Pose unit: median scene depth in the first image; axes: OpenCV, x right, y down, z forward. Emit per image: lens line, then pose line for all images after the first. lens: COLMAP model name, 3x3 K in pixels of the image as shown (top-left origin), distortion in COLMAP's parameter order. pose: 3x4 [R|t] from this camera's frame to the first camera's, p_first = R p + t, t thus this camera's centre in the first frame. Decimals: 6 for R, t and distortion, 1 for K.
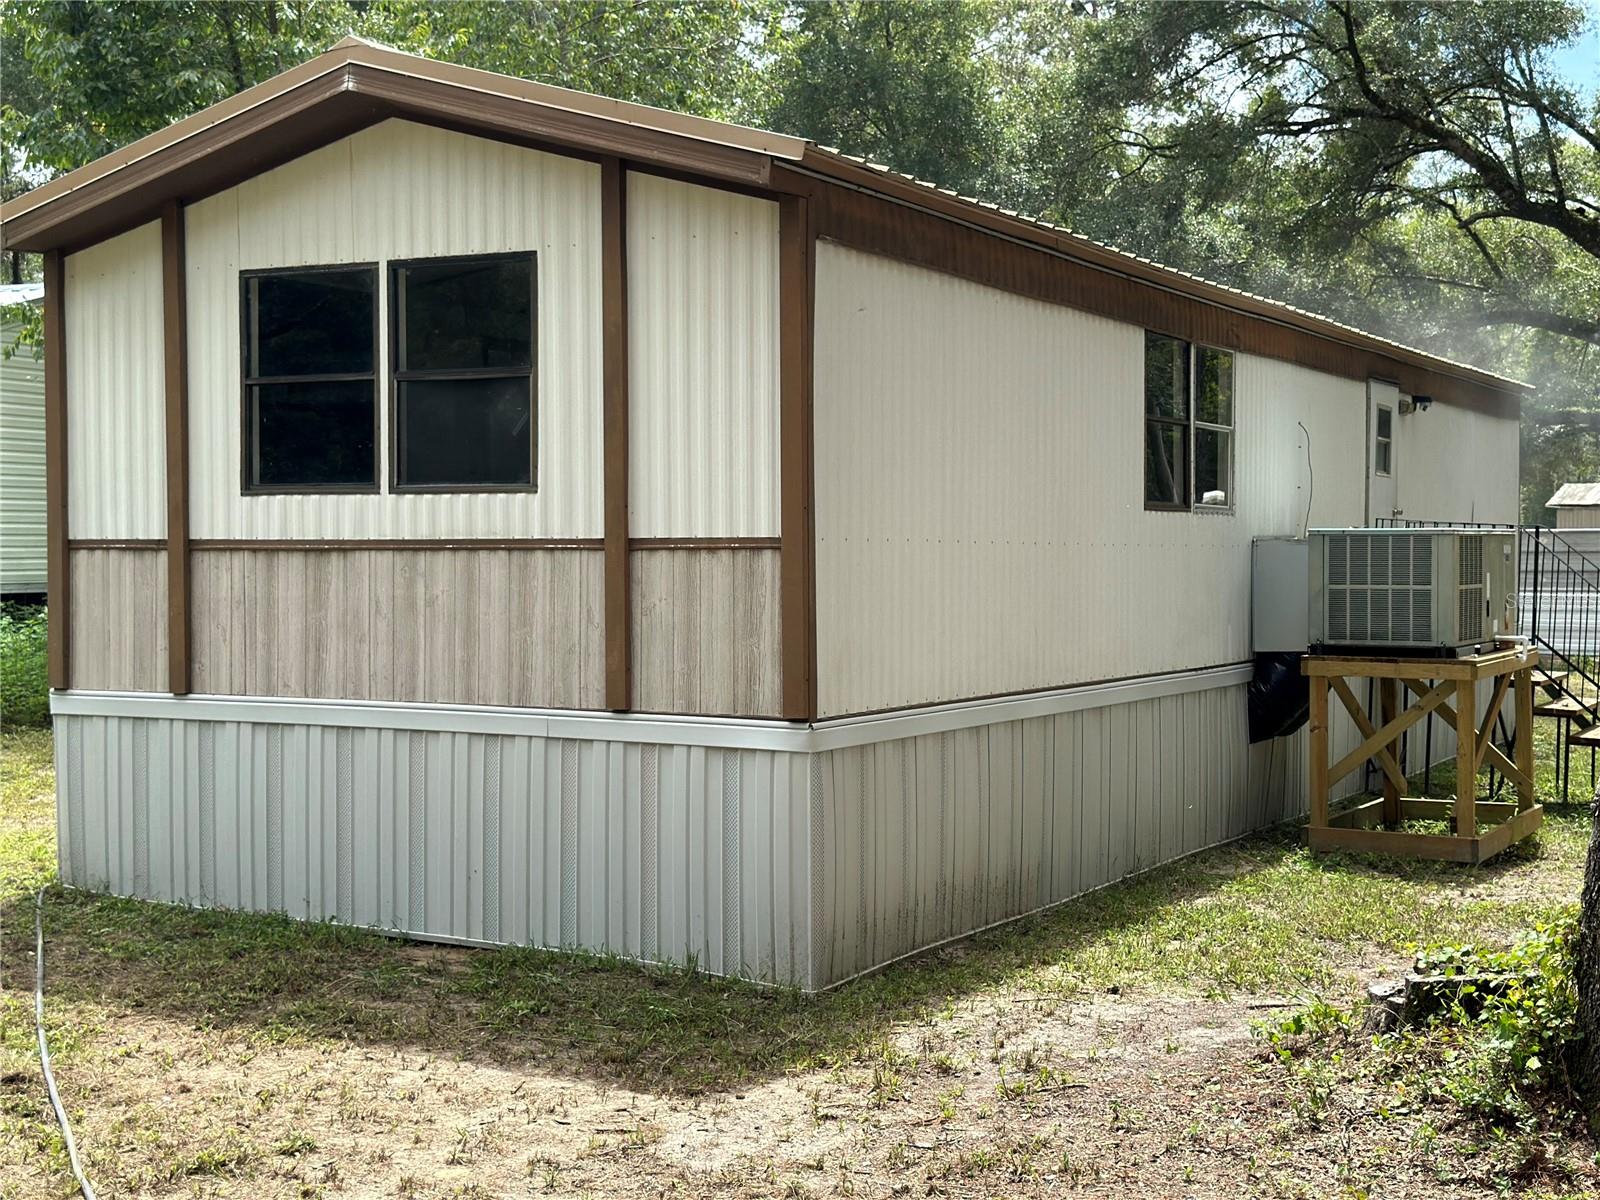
lens RADIAL K [[2256.7, 0, 800.0], [0, 2256.7, 600.0], [0, 0, 1]] dist [0.130429, -0.029680]
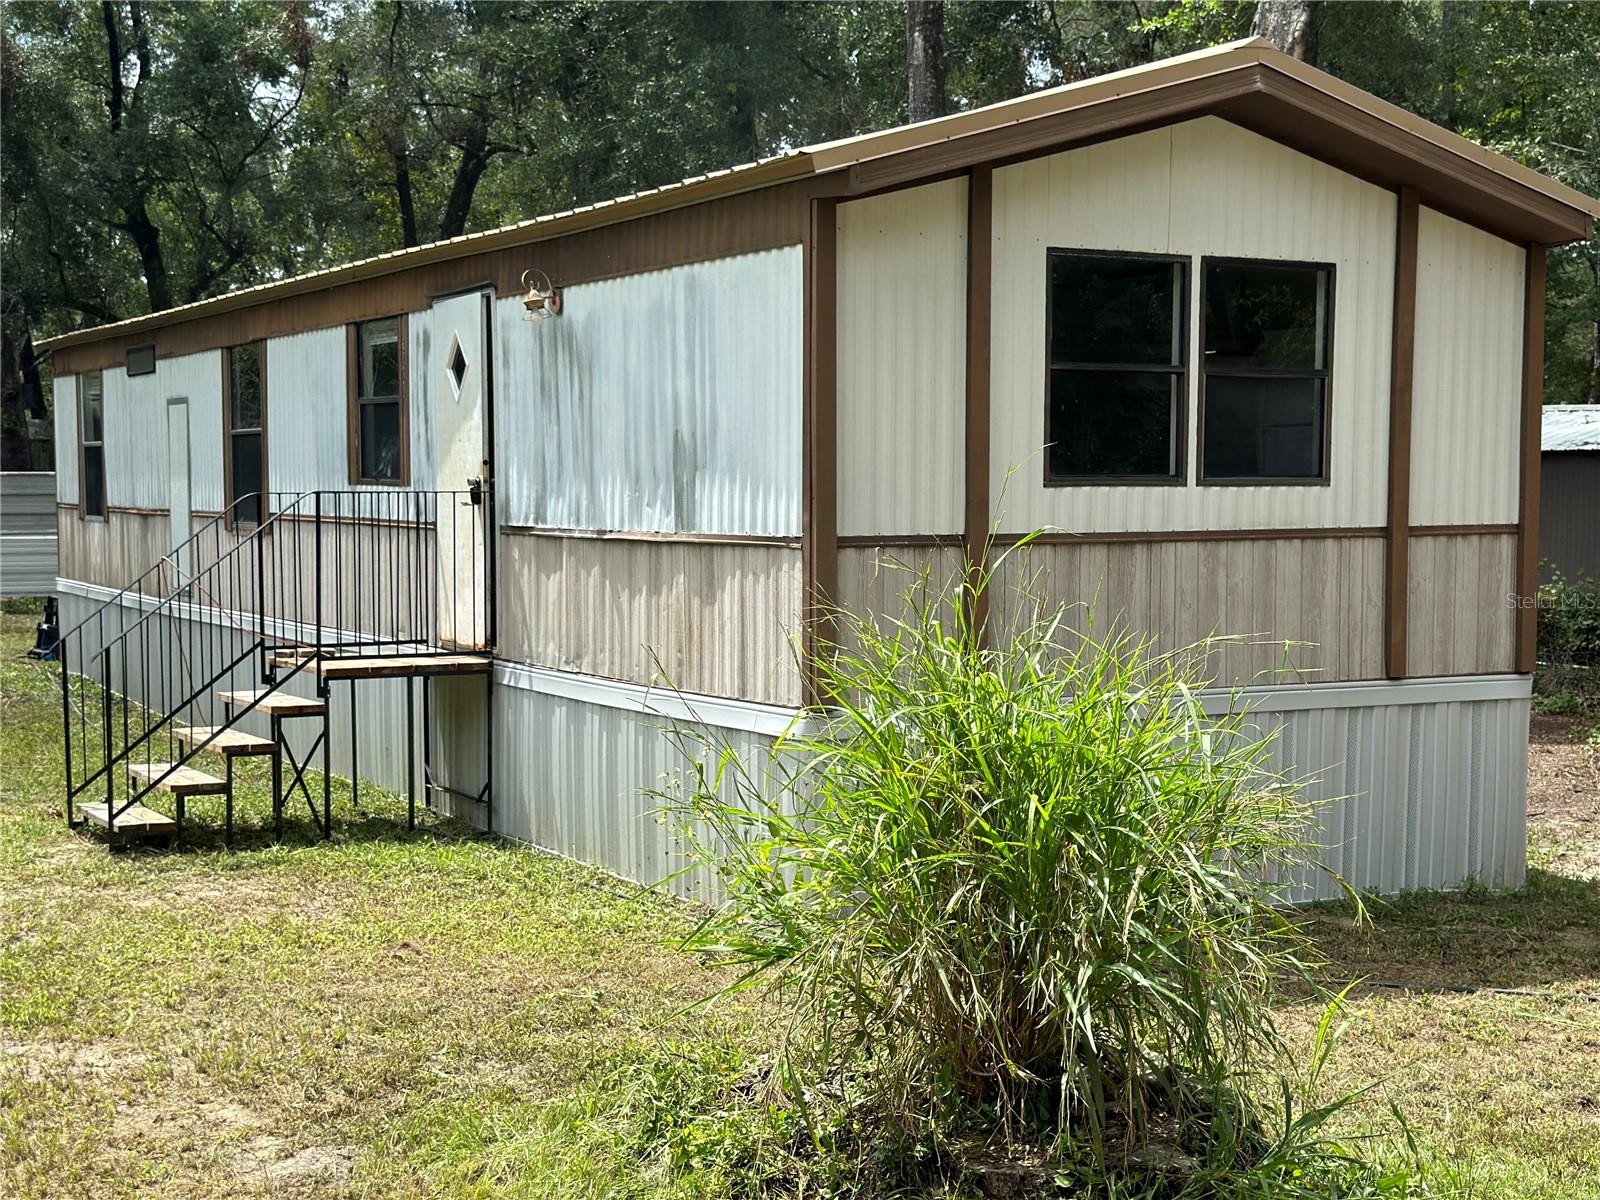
lens RADIAL K [[2261.4, 0, 797.2], [0, 2261.4, 630.6], [0, 0, 1]] dist [0.130469, -0.000617]
pose [[0.526548, -0.057549, 0.848195, -1.146909], [0.019090, 0.998255, 0.055880, -0.042443], [-0.849931, -0.013232, 0.526728, 0.613979]]
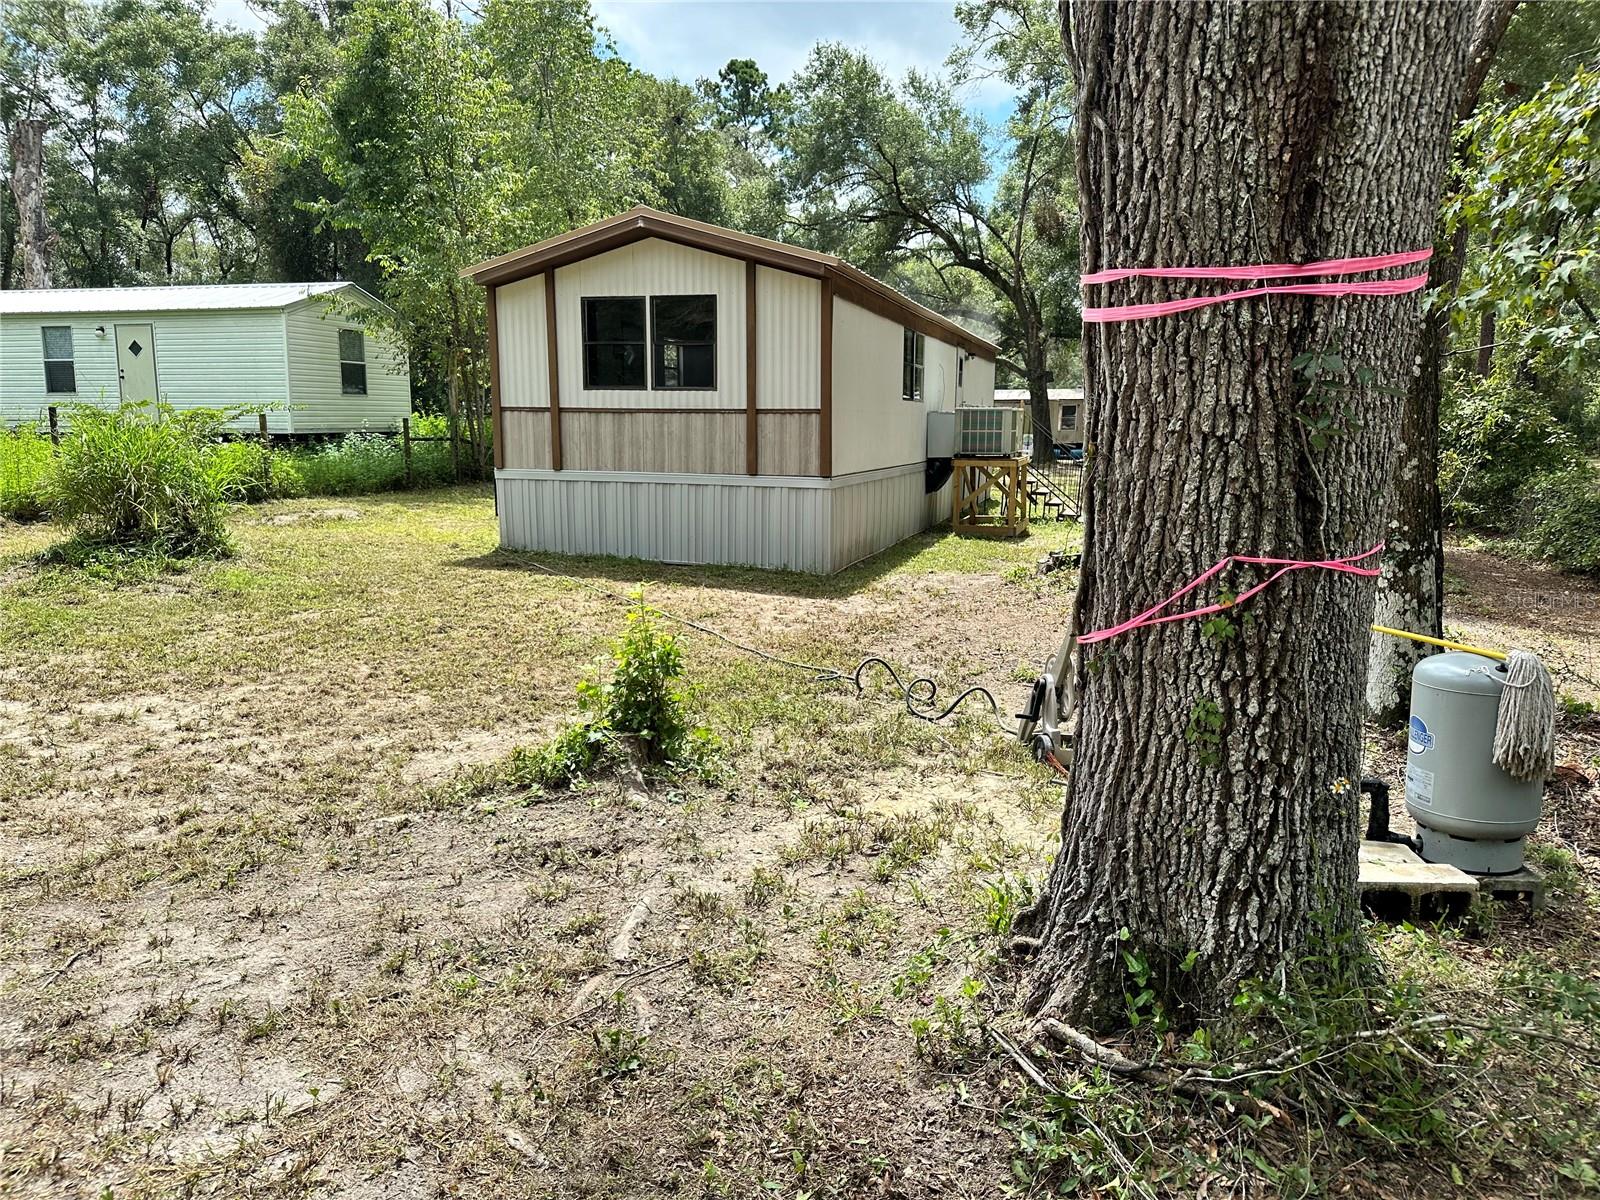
lens RADIAL K [[1131.2, 0, 800.0], [0, 1131.2, 600.0], [0, 0, 1]] dist [0.117526, -0.000250]
pose [[0.978807, -0.025862, 0.203146, -0.284461], [-0.001627, 0.990980, 0.133998, 0.015424], [-0.204779, -0.131488, 0.969936, -0.312319]]
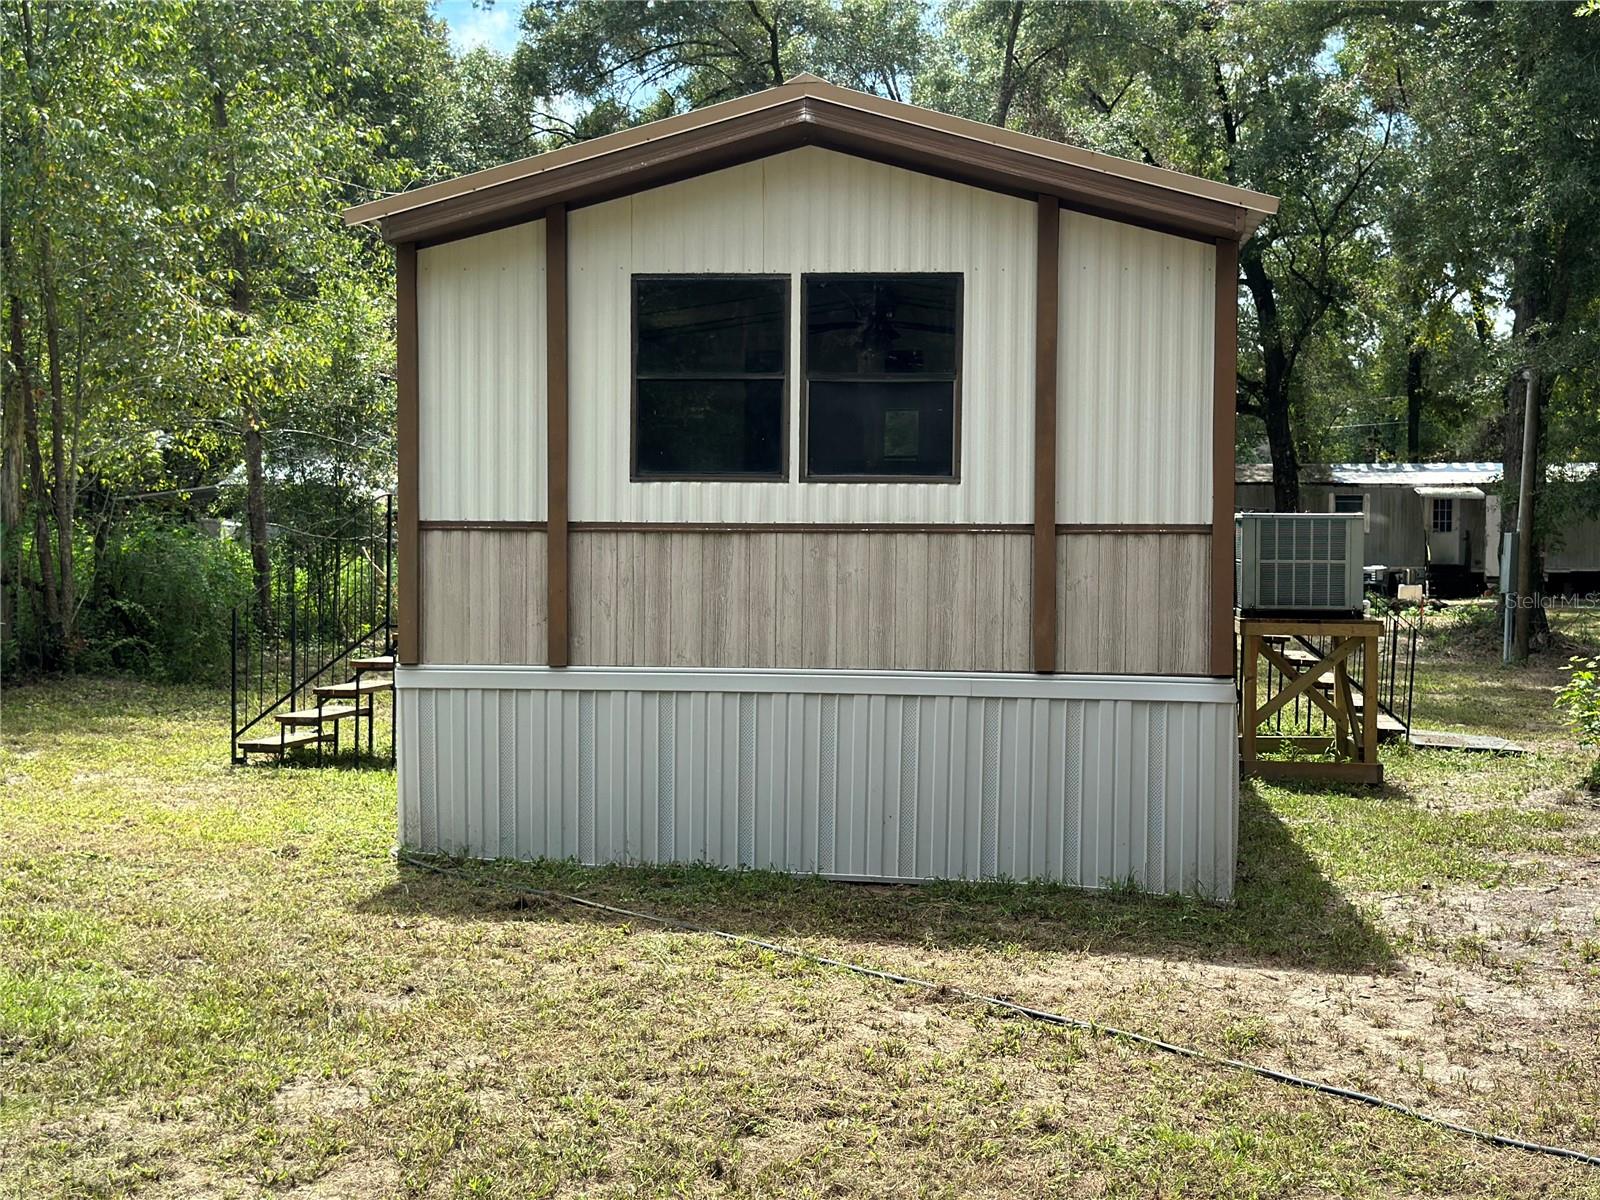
lens RADIAL K [[2256.7, 0, 800.0], [0, 2256.7, 600.0], [0, 0, 1]] dist [0.130429, -0.029680]
pose [[0.923156, -0.008767, 0.384325, -0.608739], [0.003150, 0.999879, 0.015243, -0.005938], [-0.384412, -0.012861, 0.923072, -0.026140]]
